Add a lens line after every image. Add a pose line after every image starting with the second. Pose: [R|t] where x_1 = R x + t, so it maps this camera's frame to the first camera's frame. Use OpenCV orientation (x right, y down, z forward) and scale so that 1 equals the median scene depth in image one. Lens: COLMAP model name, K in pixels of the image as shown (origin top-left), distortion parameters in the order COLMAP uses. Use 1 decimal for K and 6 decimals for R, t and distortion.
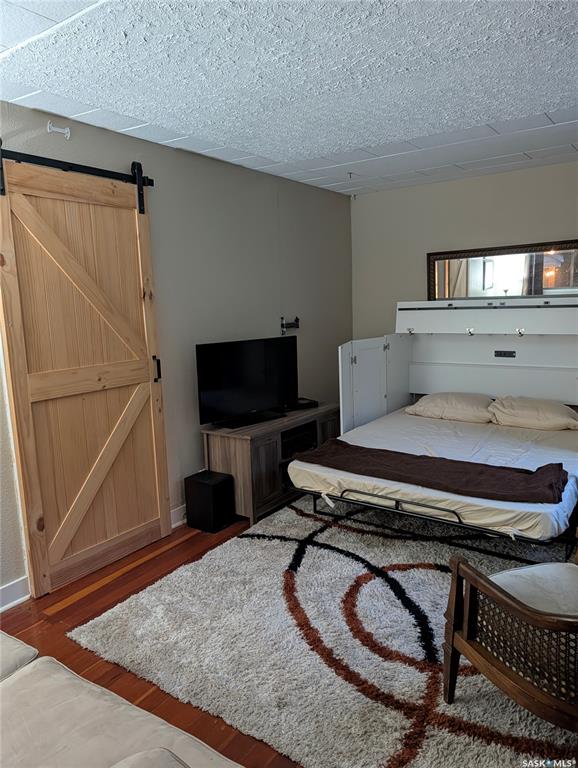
lens RADIAL K [[549.2, 0, 289.0], [0, 549.2, 384.0], [0, 0, 1]] dist [-0.003734, -0.001507]
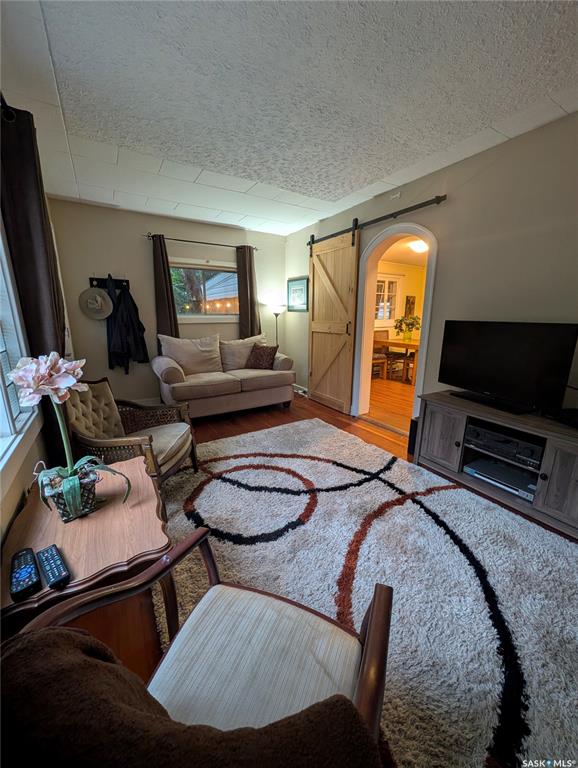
lens RADIAL K [[290.7, 0, 291.9], [0, 290.7, 381.6], [0, 0, 1]] dist [-0.000330, -0.000040]
pose [[-0.399039, 0.232778, -0.886895, 0.757994], [-0.120020, 0.945658, 0.302201, -0.126945], [0.909045, 0.227035, -0.349416, 1.140582]]
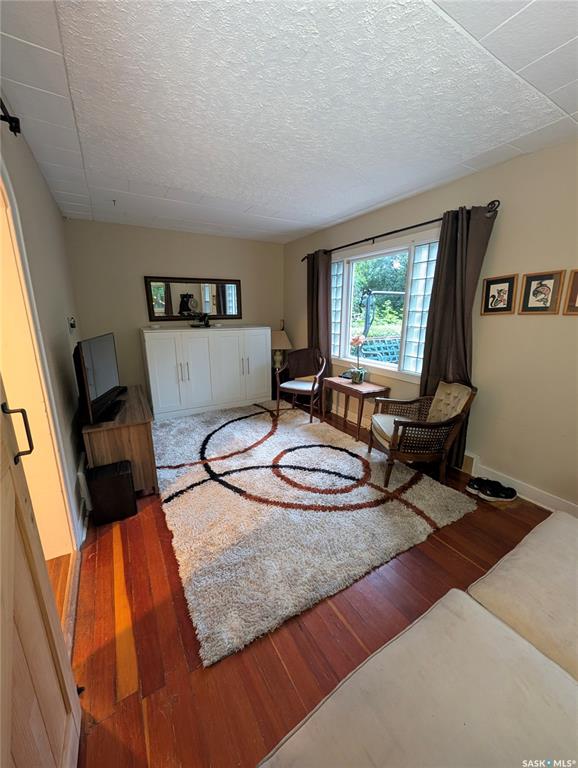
lens RADIAL K [[290.7, 0, 291.9], [0, 290.7, 381.6], [0, 0, 1]] dist [-0.000330, -0.000040]
pose [[0.413728, -0.187251, 0.890936, -0.575955], [0.118827, 0.981355, 0.151074, -0.051001], [-0.902612, 0.043363, 0.428264, 0.547051]]
